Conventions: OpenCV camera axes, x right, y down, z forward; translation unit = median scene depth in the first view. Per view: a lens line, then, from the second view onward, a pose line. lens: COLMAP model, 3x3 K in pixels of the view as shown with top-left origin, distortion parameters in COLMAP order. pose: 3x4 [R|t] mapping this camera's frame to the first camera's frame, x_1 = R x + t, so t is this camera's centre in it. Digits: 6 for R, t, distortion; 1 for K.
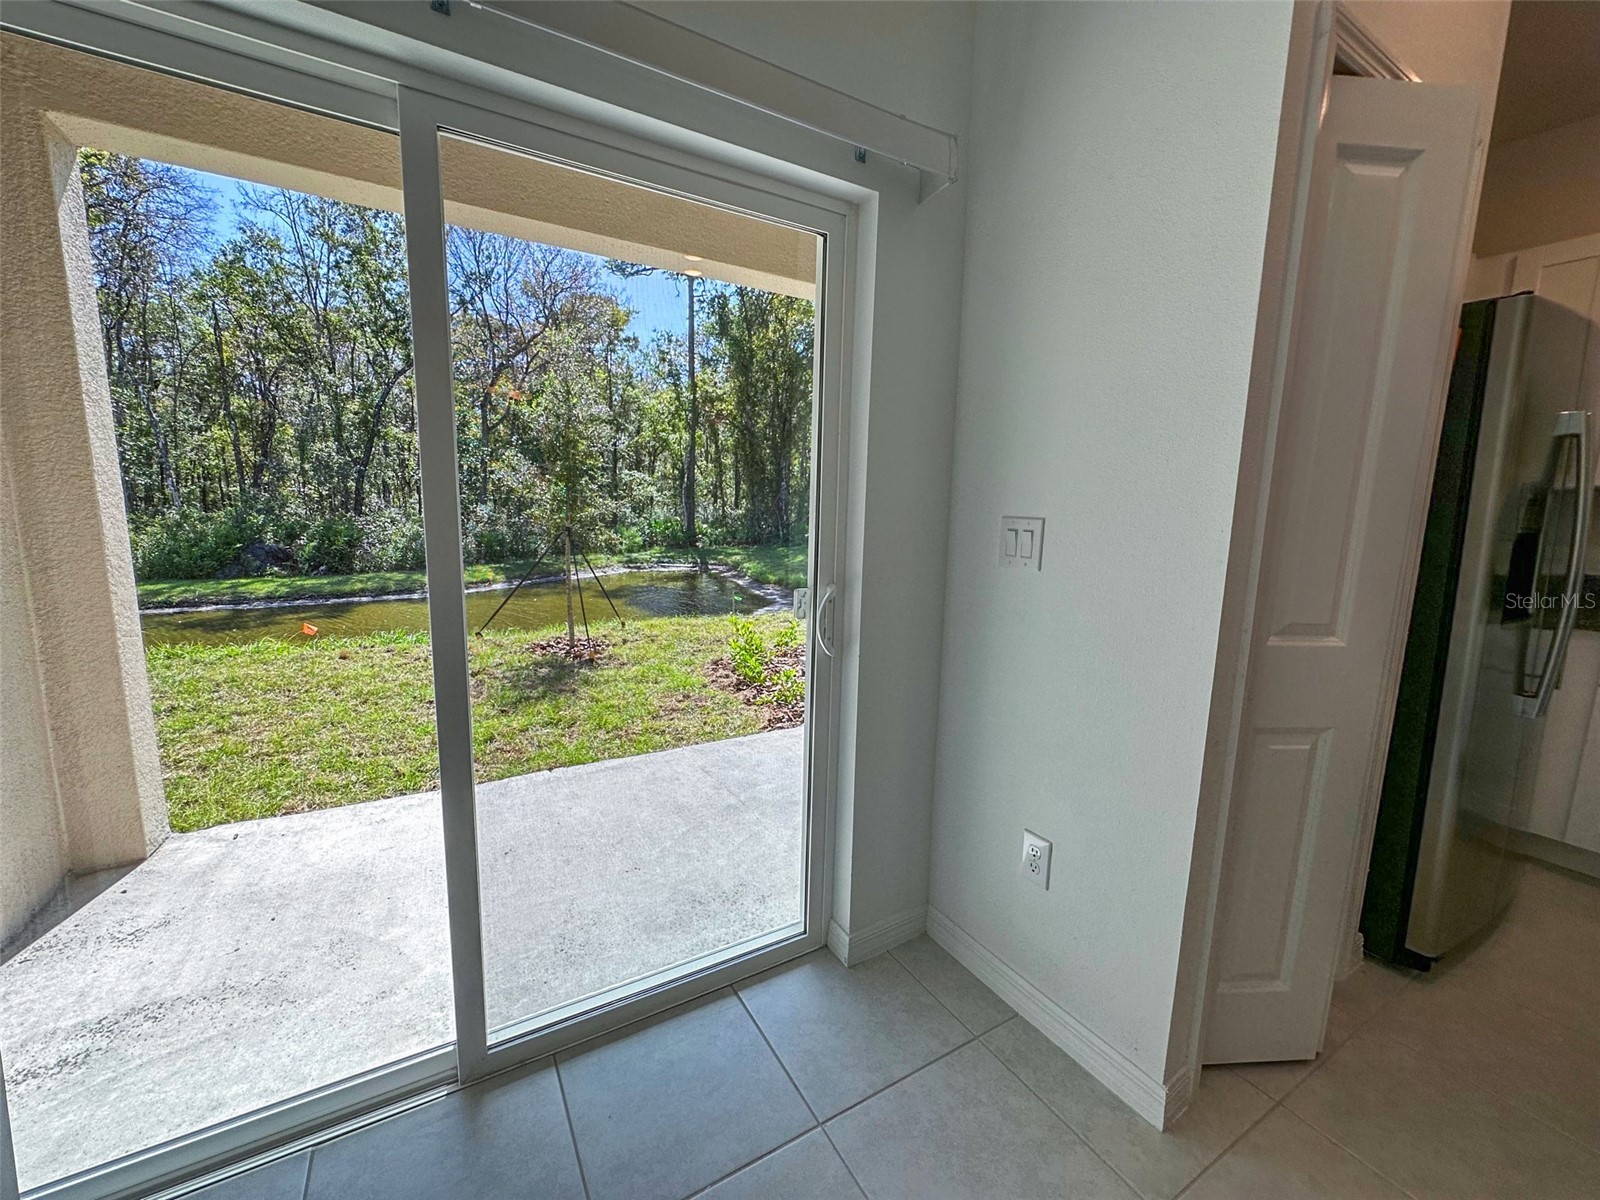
lens RADIAL K [[639.7, 0, 804.5], [0, 639.7, 592.5], [0, 0, 1]] dist [-0.004349, 0.001580]
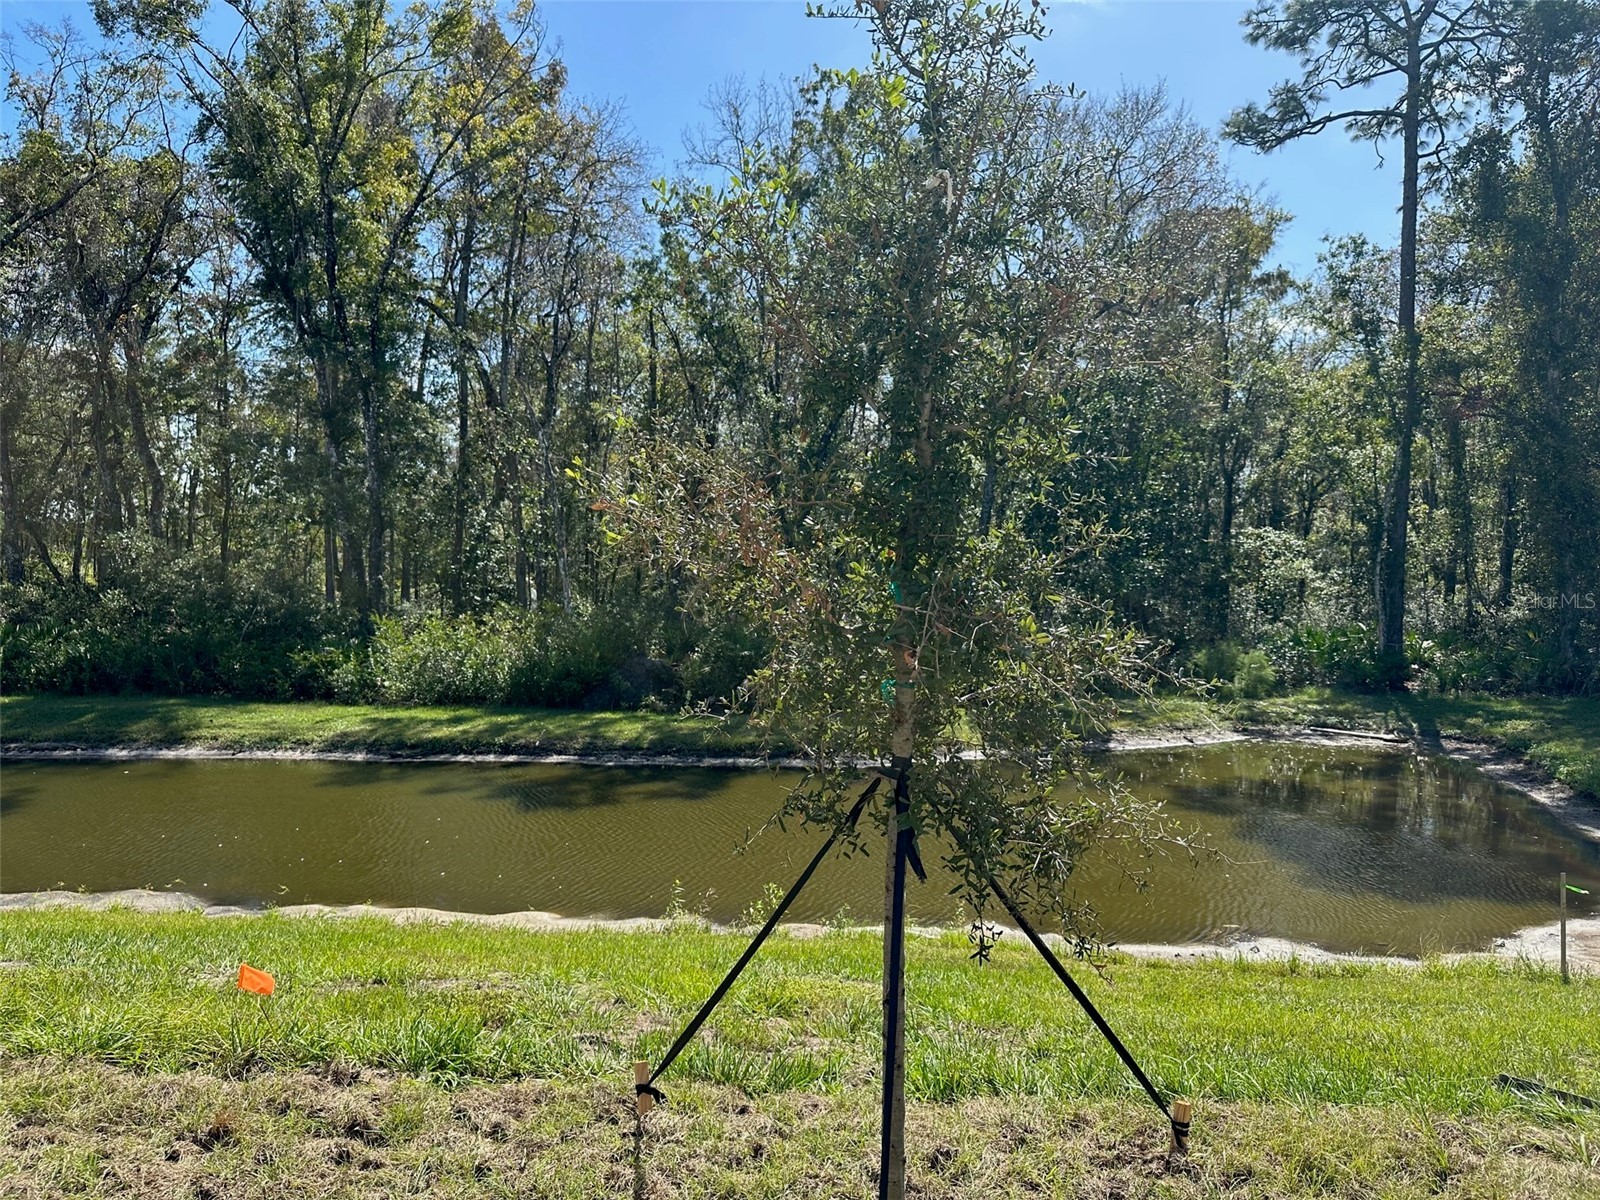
lens RADIAL K [[1122.8, 0, 789.6], [0, 1122.8, 601.2], [0, 0, 1]] dist [0.059038, -0.081940]
pose [[0.792344, 0.007708, -0.610026, -0.031939], [-0.086090, 0.991327, -0.099294, -0.020599], [0.603970, 0.131192, 0.786135, 0.124187]]
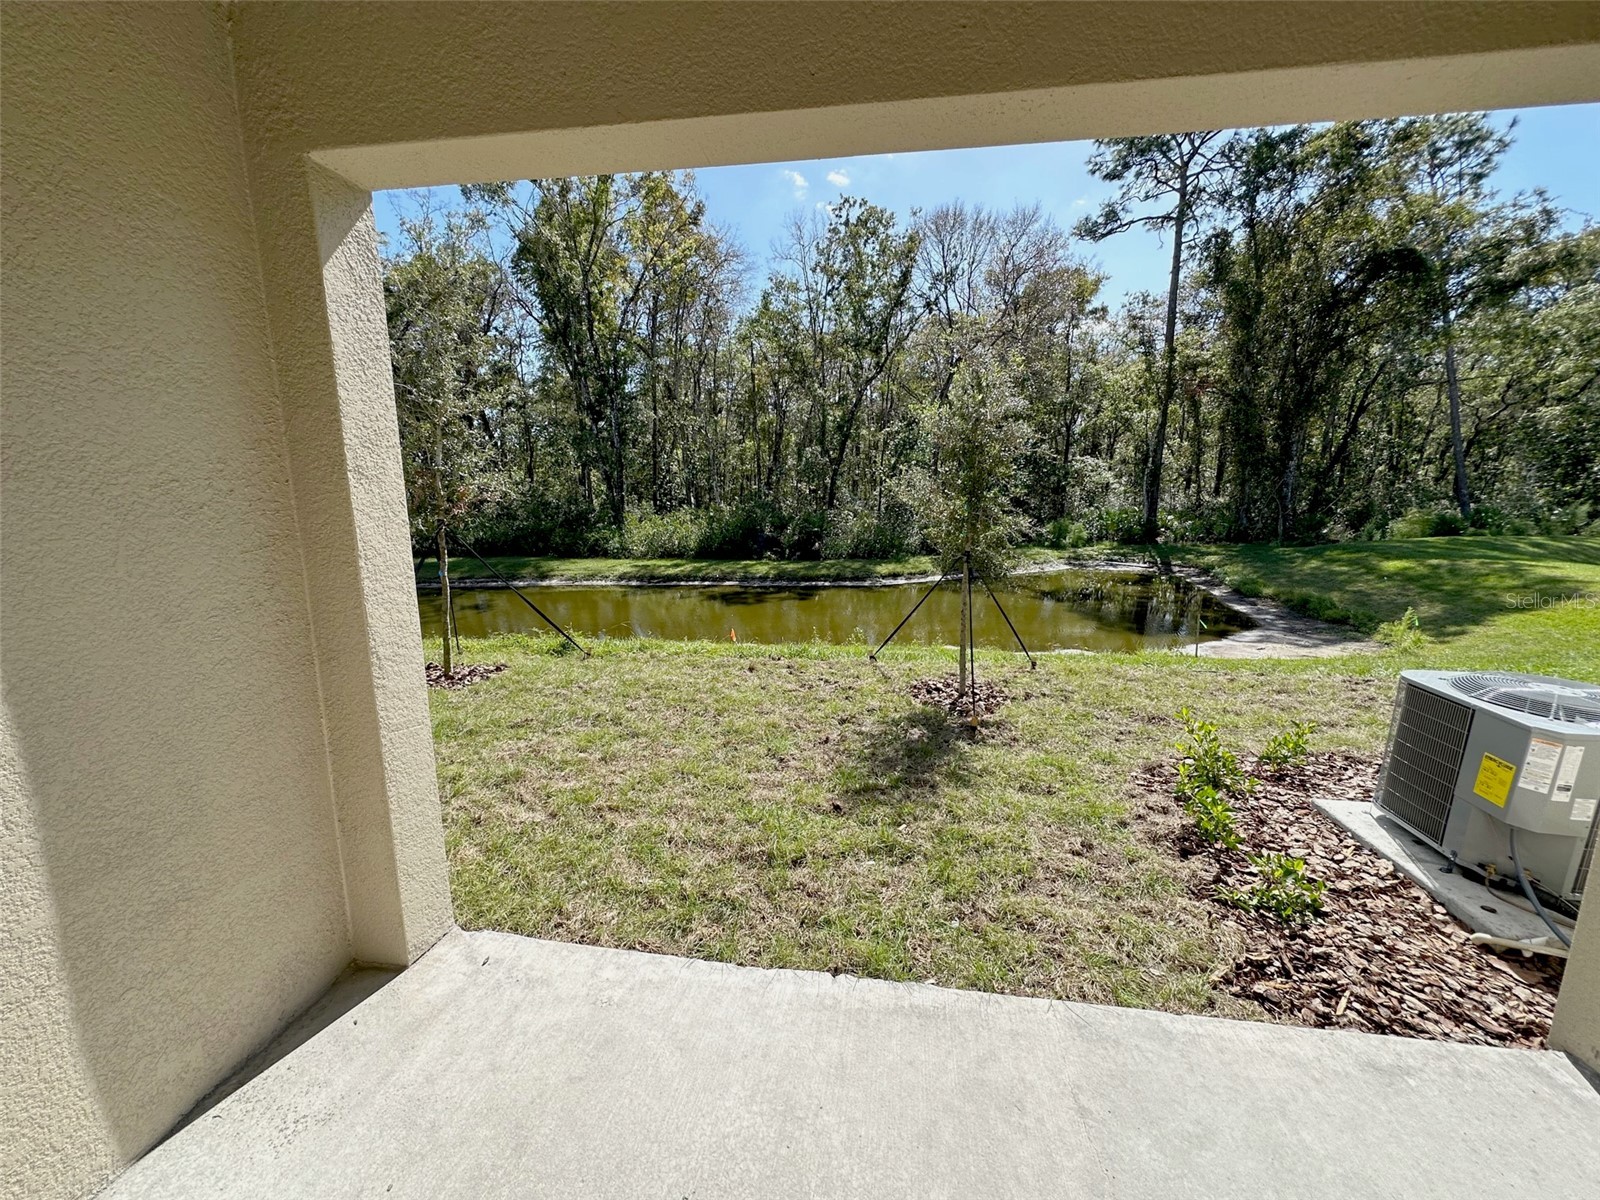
lens RADIAL K [[639.7, 0, 798.6], [0, 639.7, 595.1], [0, 0, 1]] dist [-0.004349, 0.001580]
pose [[0.777464, 0.084282, -0.623255, -0.003945], [-0.068010, 0.996435, 0.049910, -0.013096], [0.625240, 0.003585, 0.780424, 0.040335]]
